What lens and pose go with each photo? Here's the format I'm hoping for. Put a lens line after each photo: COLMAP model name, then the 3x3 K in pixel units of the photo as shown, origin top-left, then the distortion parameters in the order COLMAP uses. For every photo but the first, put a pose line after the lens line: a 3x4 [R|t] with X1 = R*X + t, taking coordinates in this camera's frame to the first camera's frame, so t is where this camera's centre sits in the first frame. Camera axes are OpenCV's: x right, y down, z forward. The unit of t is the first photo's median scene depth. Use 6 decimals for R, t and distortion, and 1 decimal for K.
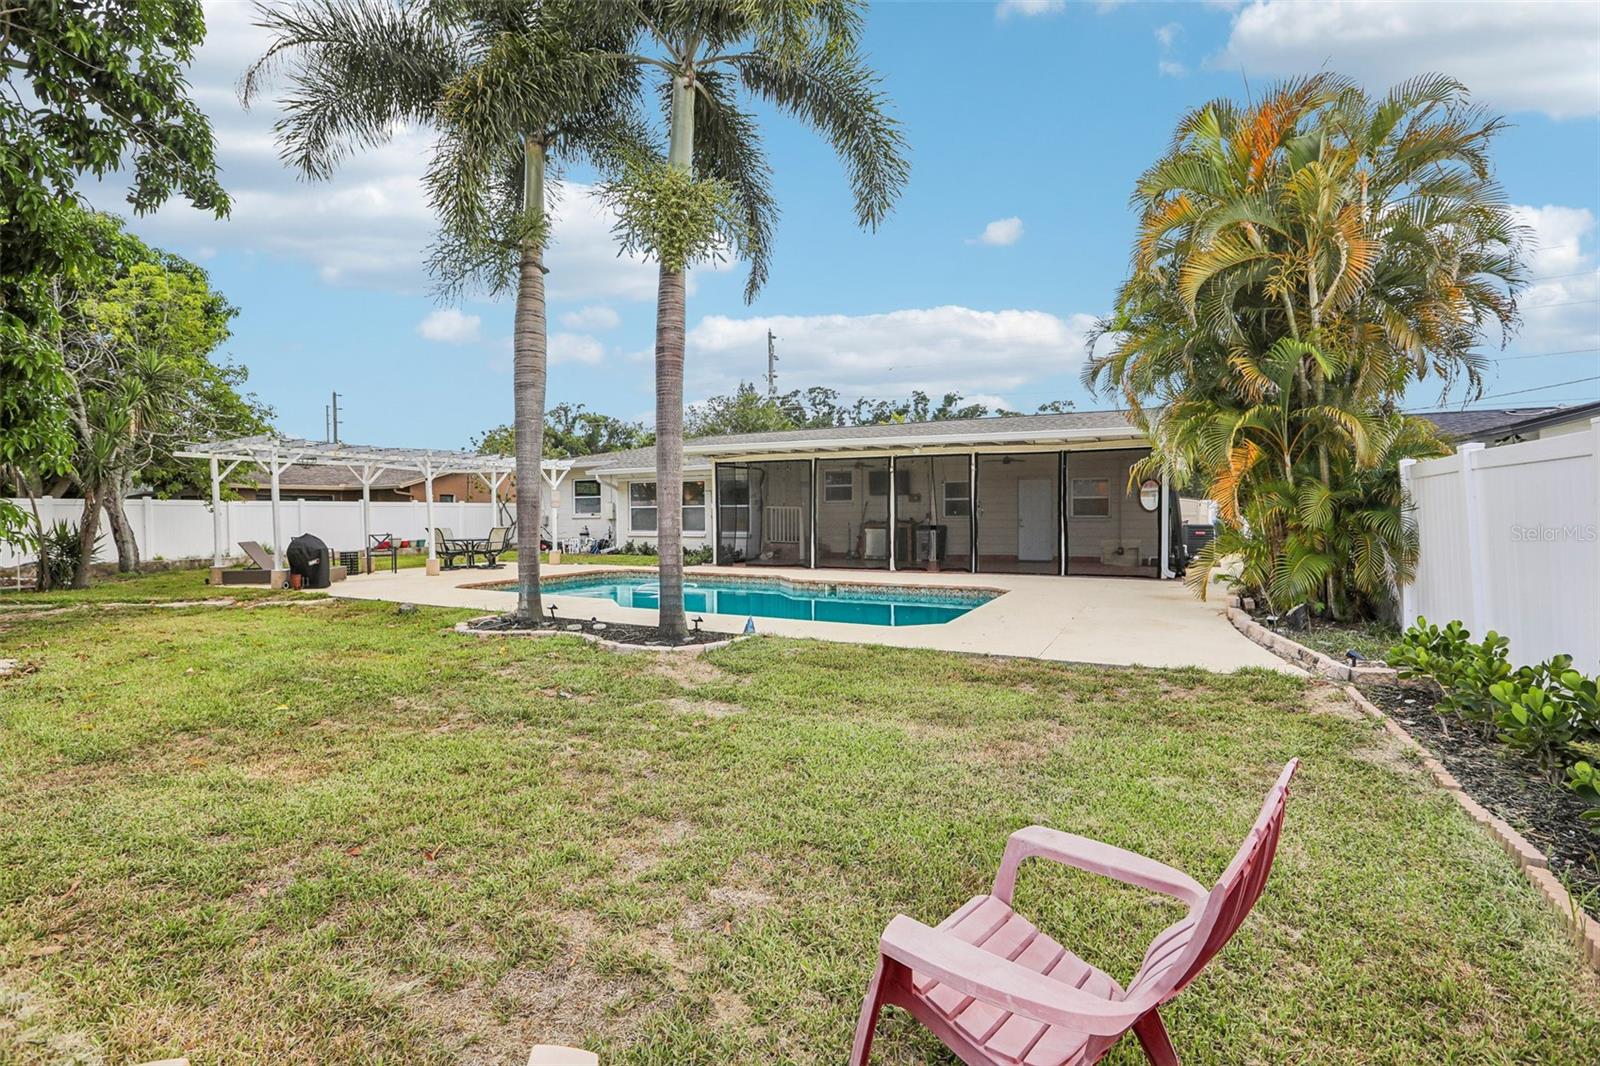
lens RADIAL K [[729.0, 0, 794.7], [0, 729.0, 535.7], [0, 0, 1]] dist [-0.027429, 0.003087]
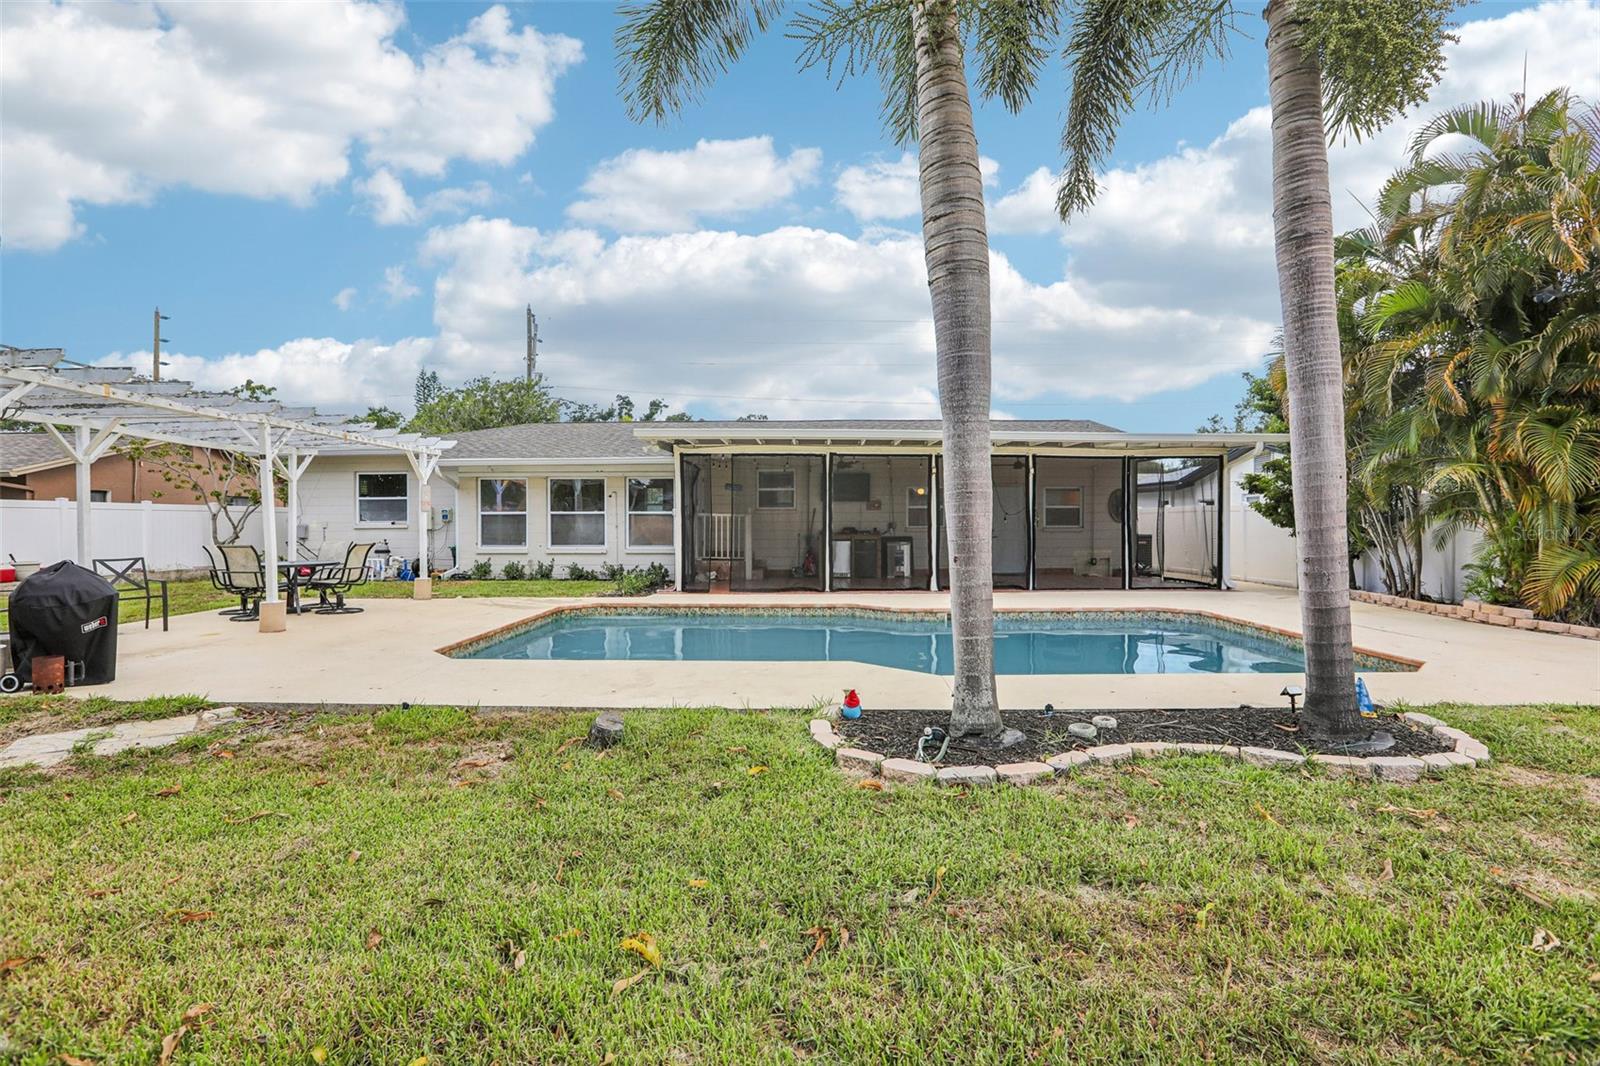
lens RADIAL K [[729.0, 0, 806.2], [0, 729.0, 539.1], [0, 0, 1]] dist [-0.027429, 0.003087]
pose [[0.885850, -0.006298, 0.463928, -0.335123], [0.011070, 0.999910, -0.007562, -0.006073], [-0.463839, 0.011835, 0.885840, 0.282136]]
